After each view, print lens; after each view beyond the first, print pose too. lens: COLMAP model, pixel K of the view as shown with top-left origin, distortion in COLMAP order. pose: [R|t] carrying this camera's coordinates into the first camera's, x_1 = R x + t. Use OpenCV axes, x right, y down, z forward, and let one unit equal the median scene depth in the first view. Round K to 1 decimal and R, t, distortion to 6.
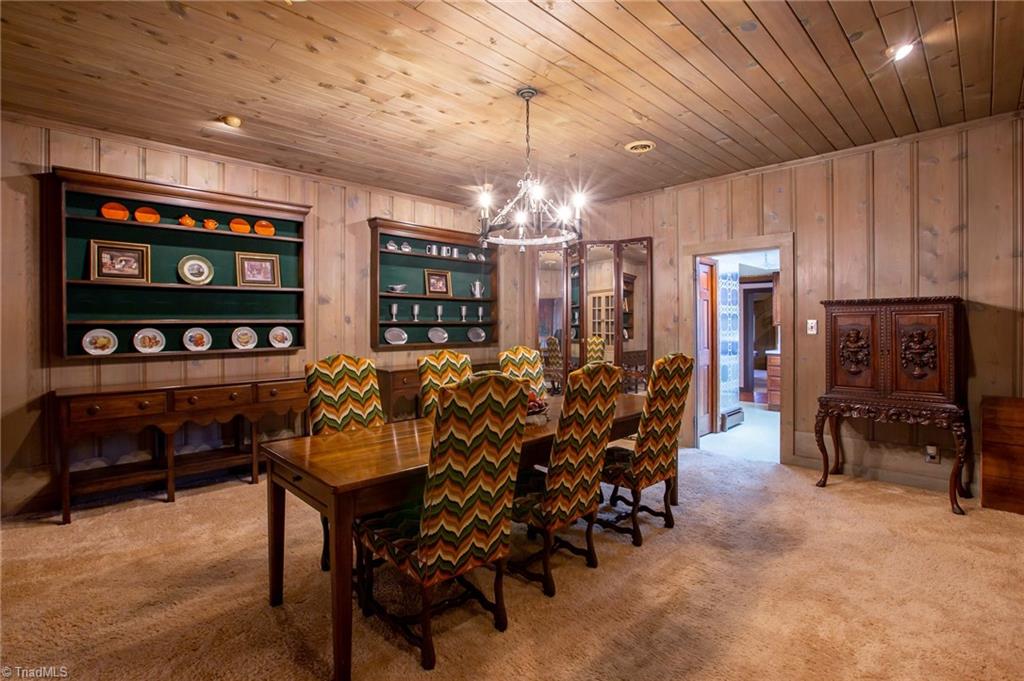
lens RADIAL K [[482.3, 0, 477.6], [0, 482.3, 335.3], [0, 0, 1]] dist [-0.039086, 0.005192]
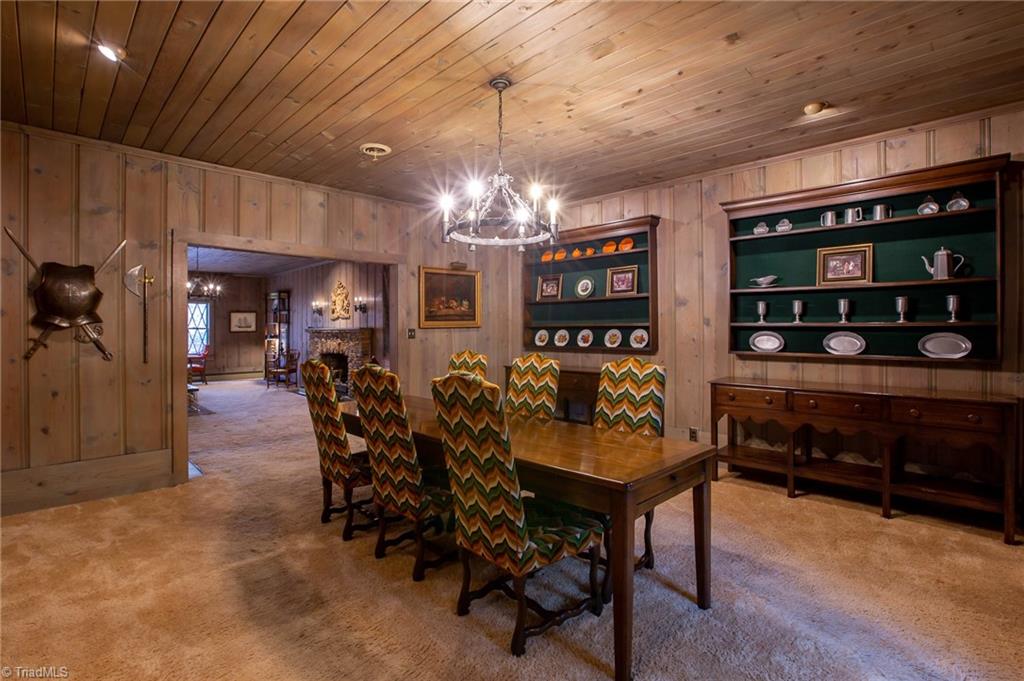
lens RADIAL K [[482.3, 0, 513.1], [0, 482.3, 325.4], [0, 0, 1]] dist [-0.039086, 0.005192]
pose [[0.060434, -0.000475, -0.998172, 0.634129], [-0.023094, 0.999732, -0.001874, -0.016277], [0.997905, 0.023165, 0.060407, 0.589692]]
